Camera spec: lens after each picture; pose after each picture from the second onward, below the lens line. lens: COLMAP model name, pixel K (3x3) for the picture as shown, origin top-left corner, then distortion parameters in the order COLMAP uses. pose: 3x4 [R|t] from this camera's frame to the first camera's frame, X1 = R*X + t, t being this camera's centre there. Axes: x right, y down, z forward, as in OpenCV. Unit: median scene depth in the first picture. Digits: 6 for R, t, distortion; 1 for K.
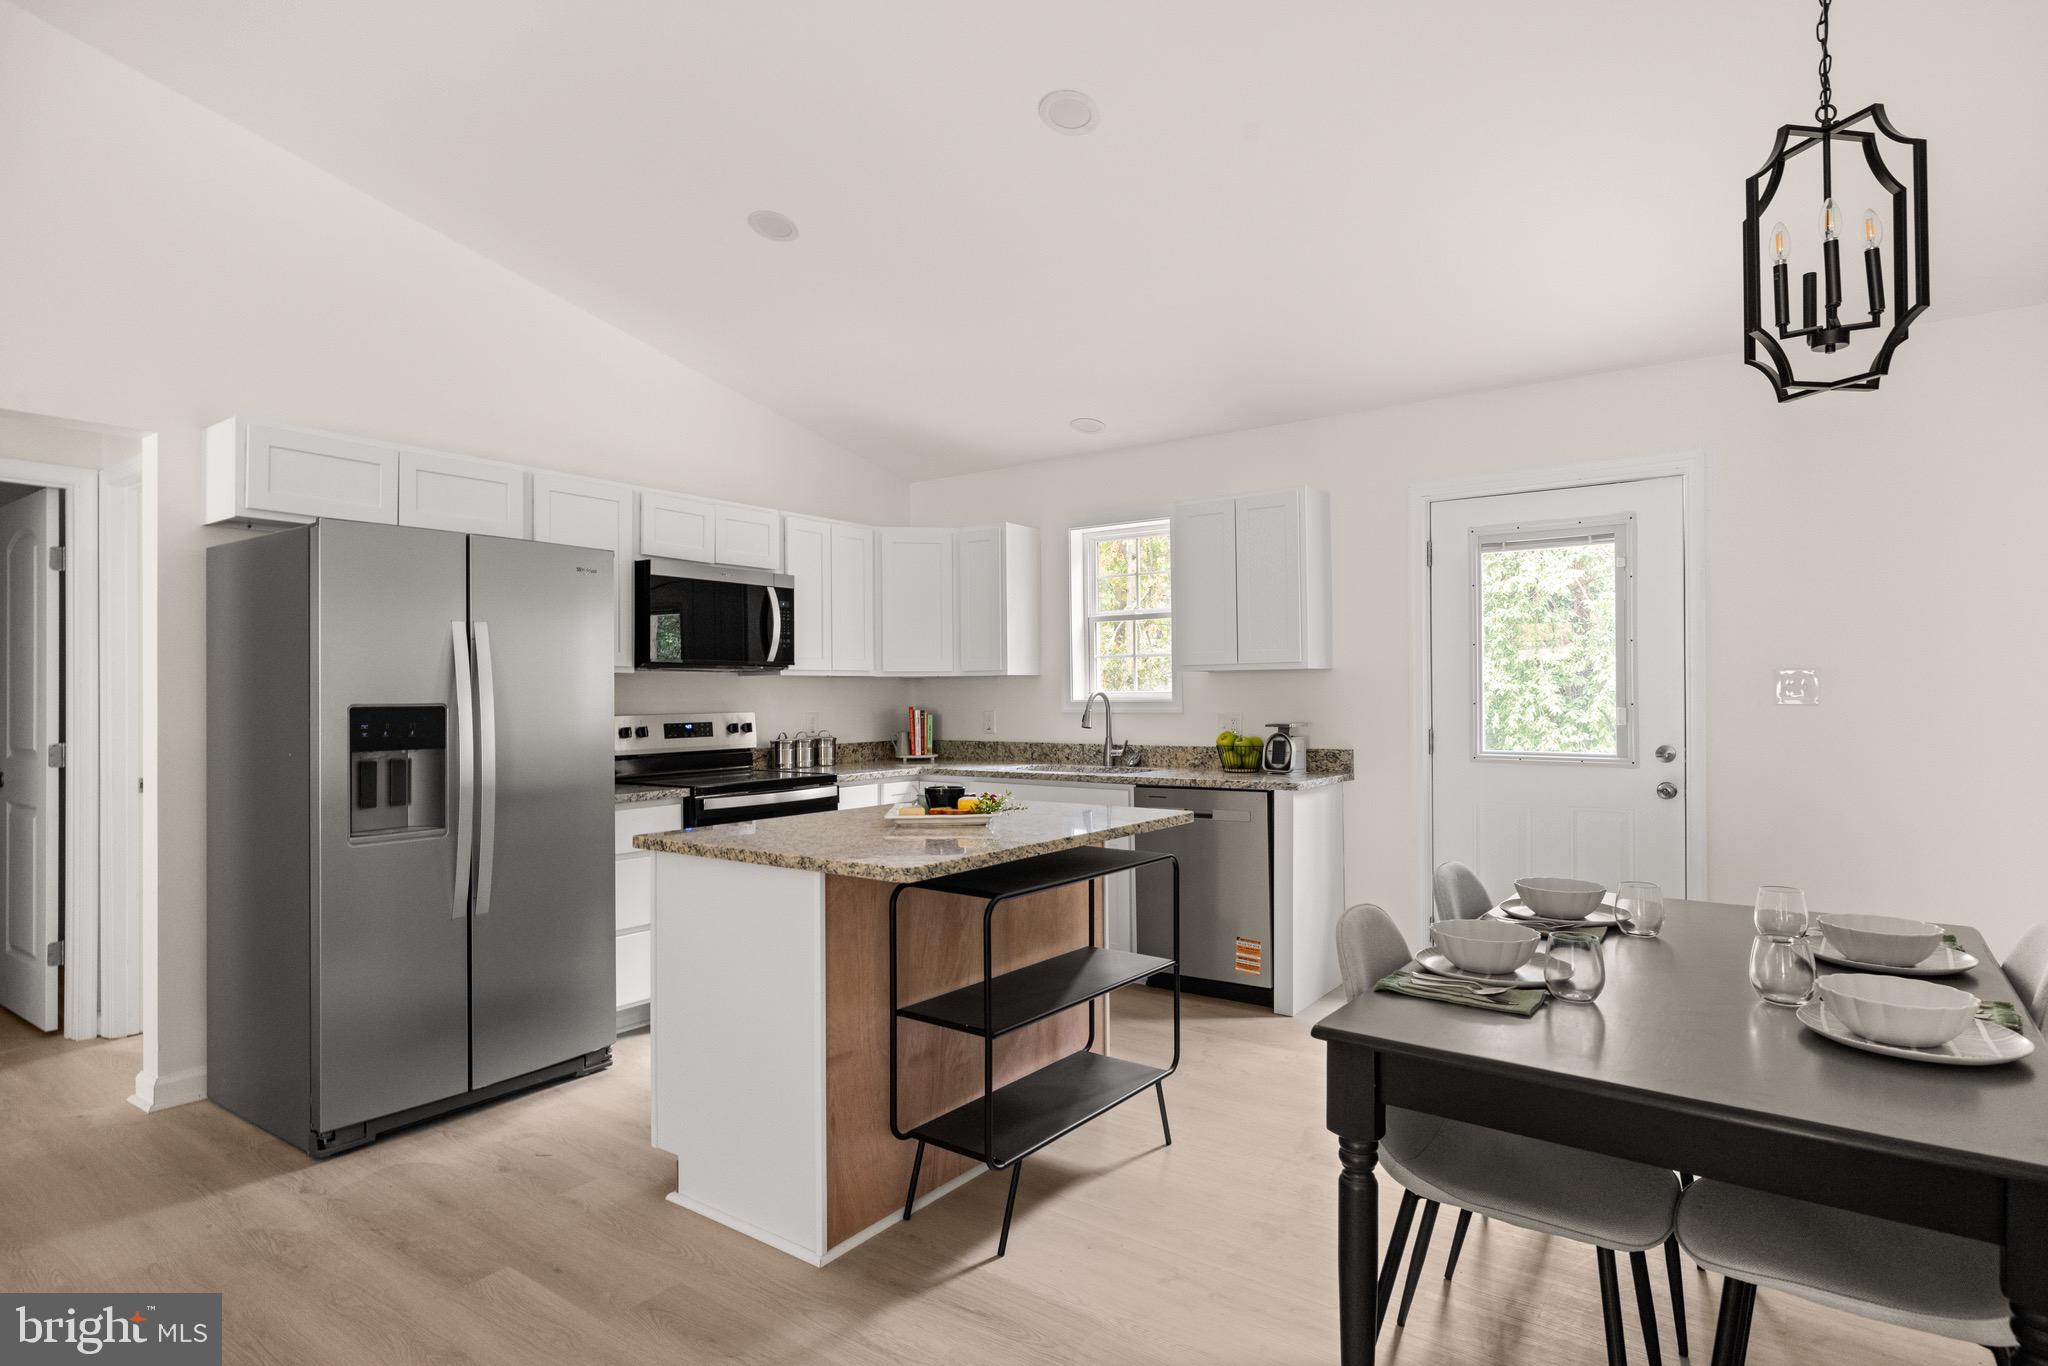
lens RADIAL K [[1073.7, 0, 1024.0], [0, 1073.7, 683.0], [0, 0, 1]] dist [0.001431, -0.000120]
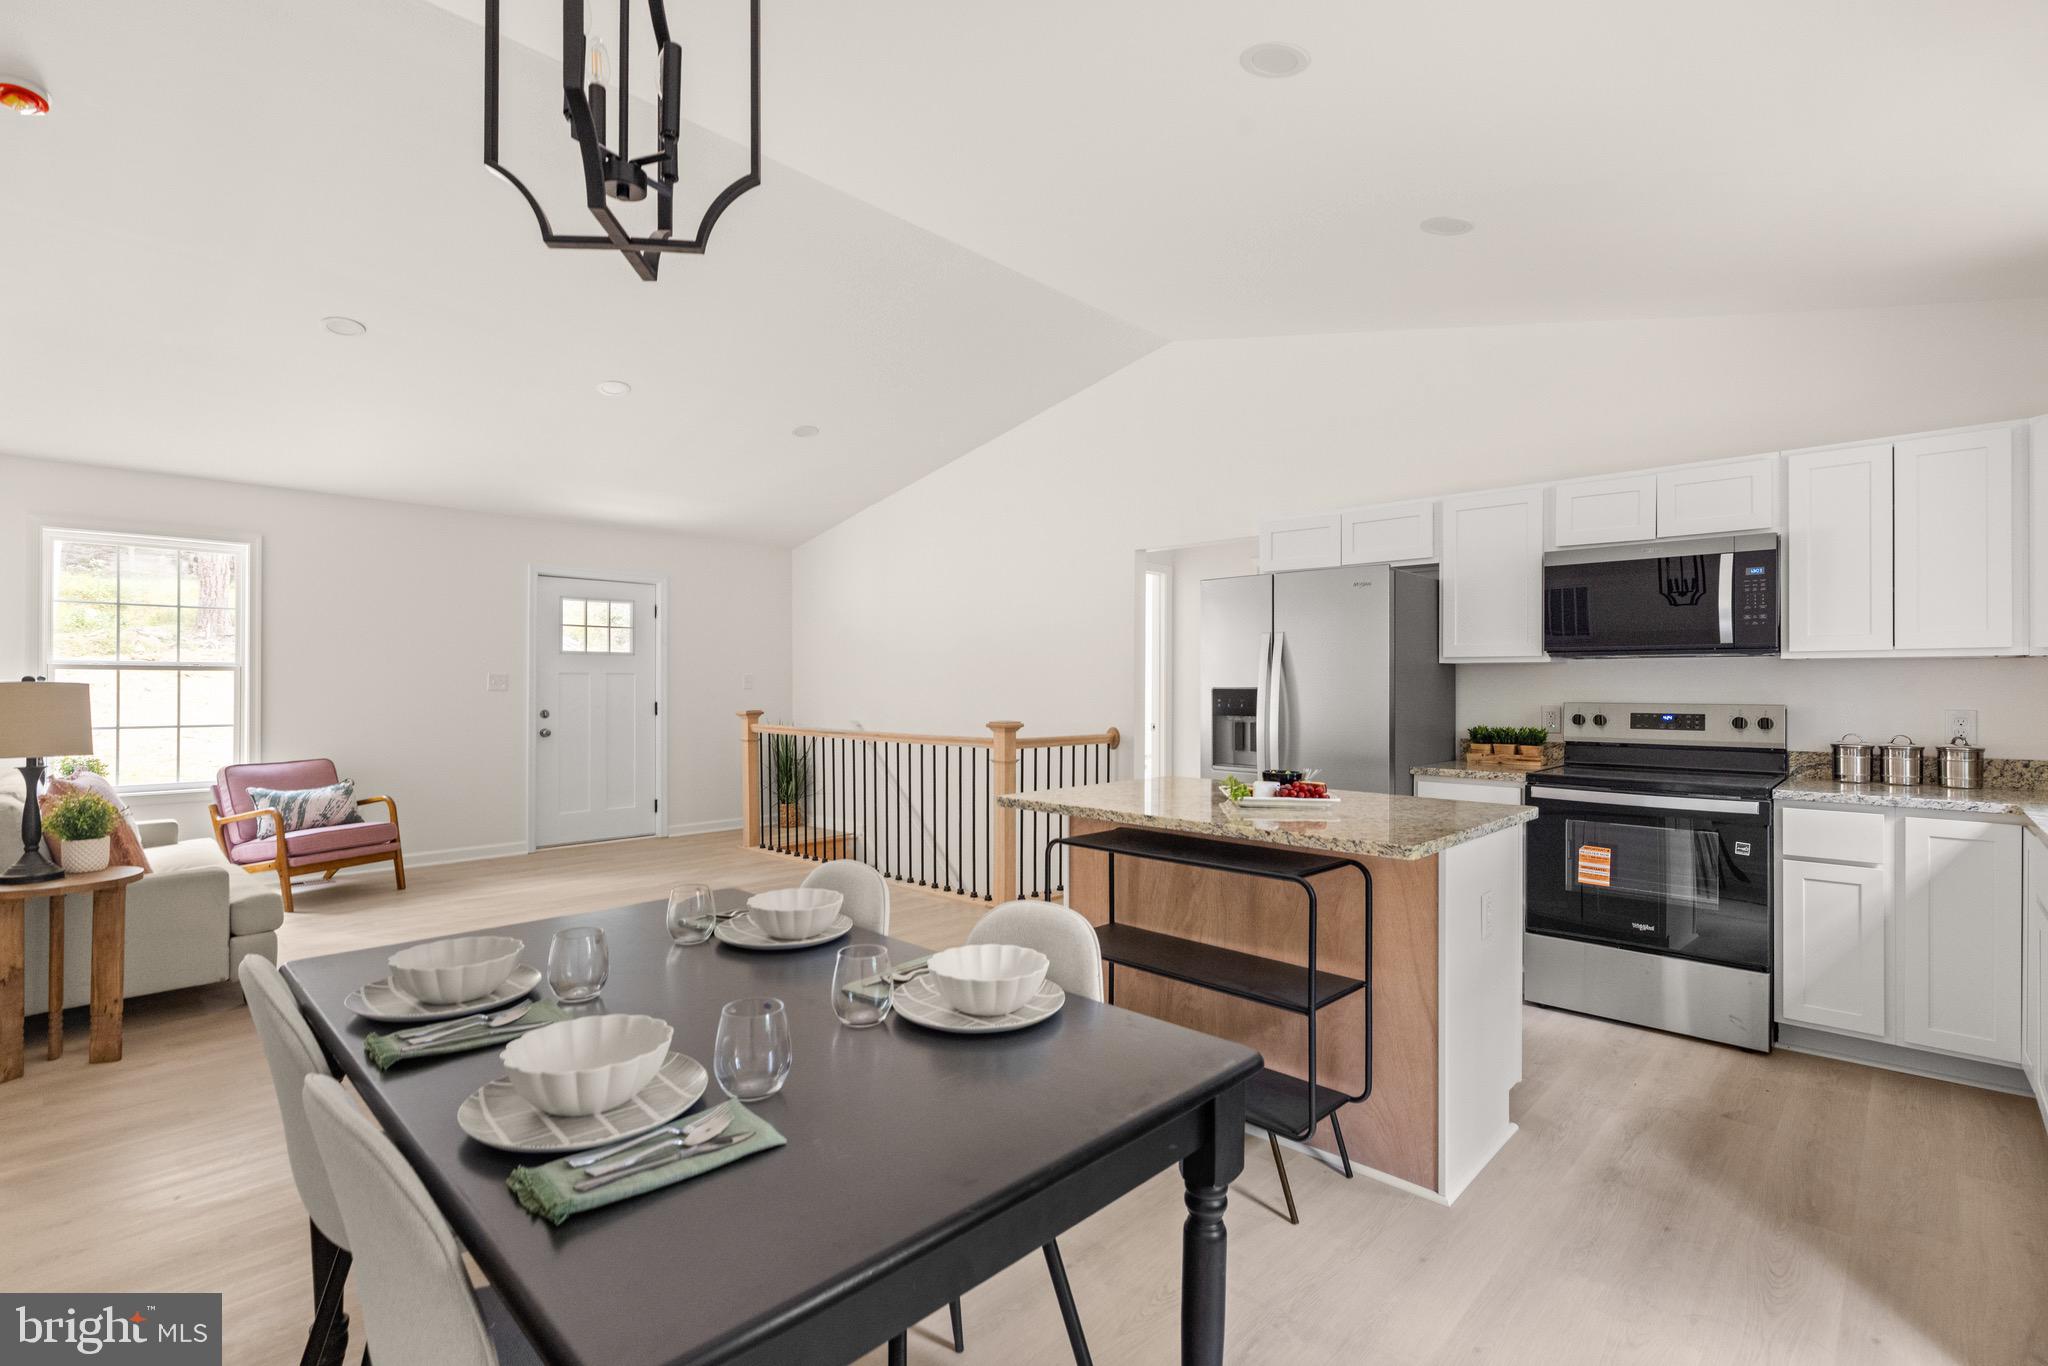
lens RADIAL K [[935.7, 0, 1024.0], [0, 935.7, 683.0], [0, 0, 1]] dist [-0.001789, 0.000274]
pose [[-0.131894, 0.002736, -0.991260, 0.558250], [0.008775, 0.999960, 0.001593, 0.004933], [0.991225, -0.008488, -0.131913, 0.566165]]
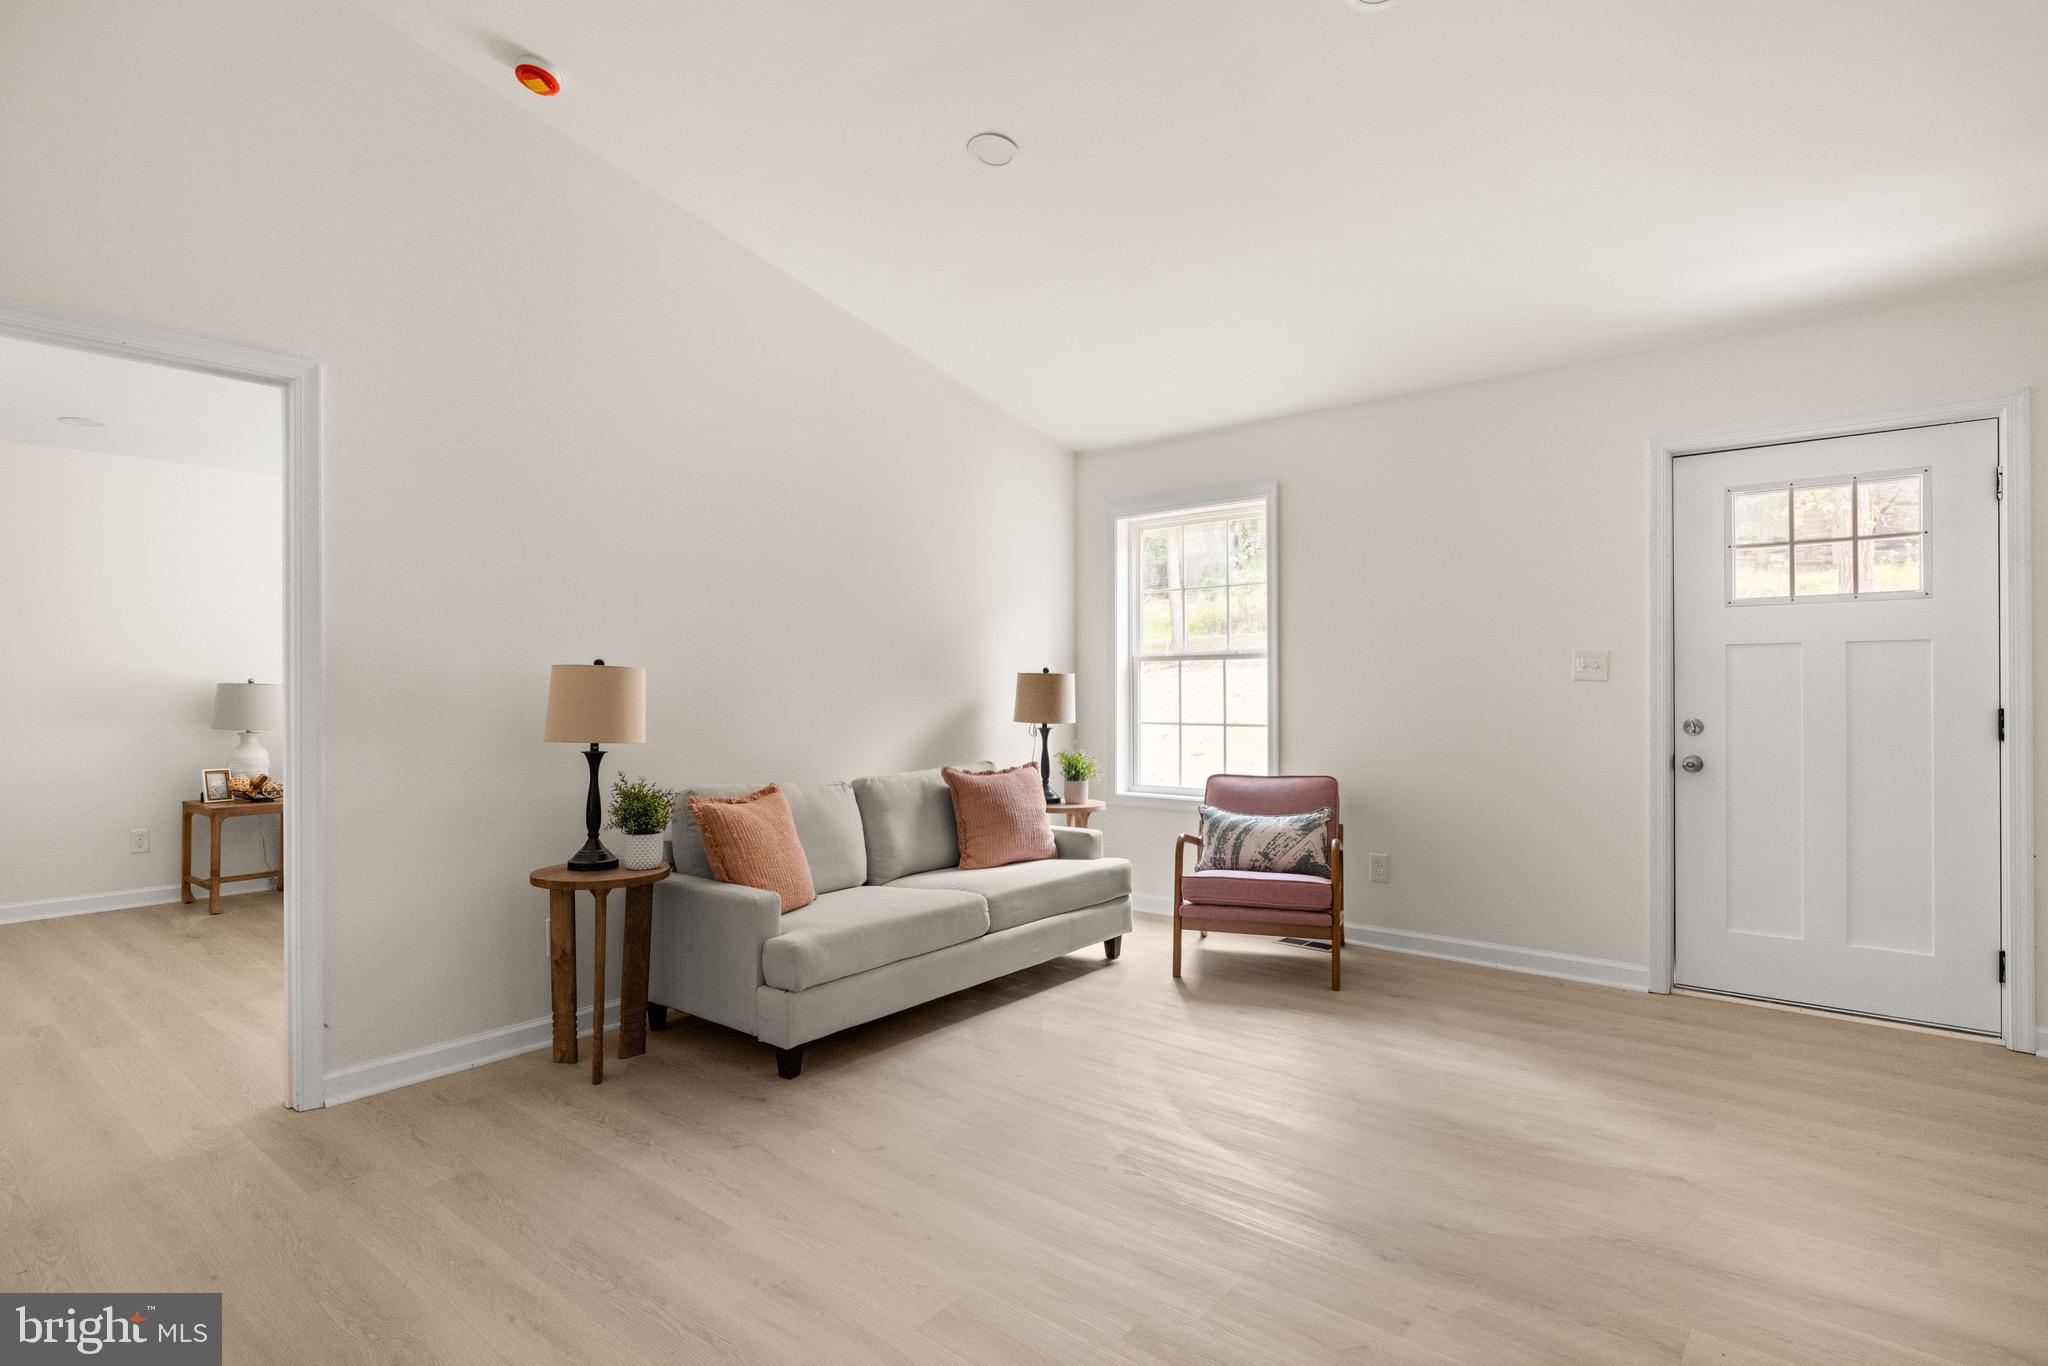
lens RADIAL K [[1033.5, 0, 1024.0], [0, 1033.5, 683.0], [0, 0, 1]] dist [0.002772, 0.000668]
pose [[-0.998037, 0.008150, 0.062095, -0.323313], [0.007031, 0.999809, -0.018214, 0.026009], [-0.062231, -0.017742, -0.997904, 0.483335]]
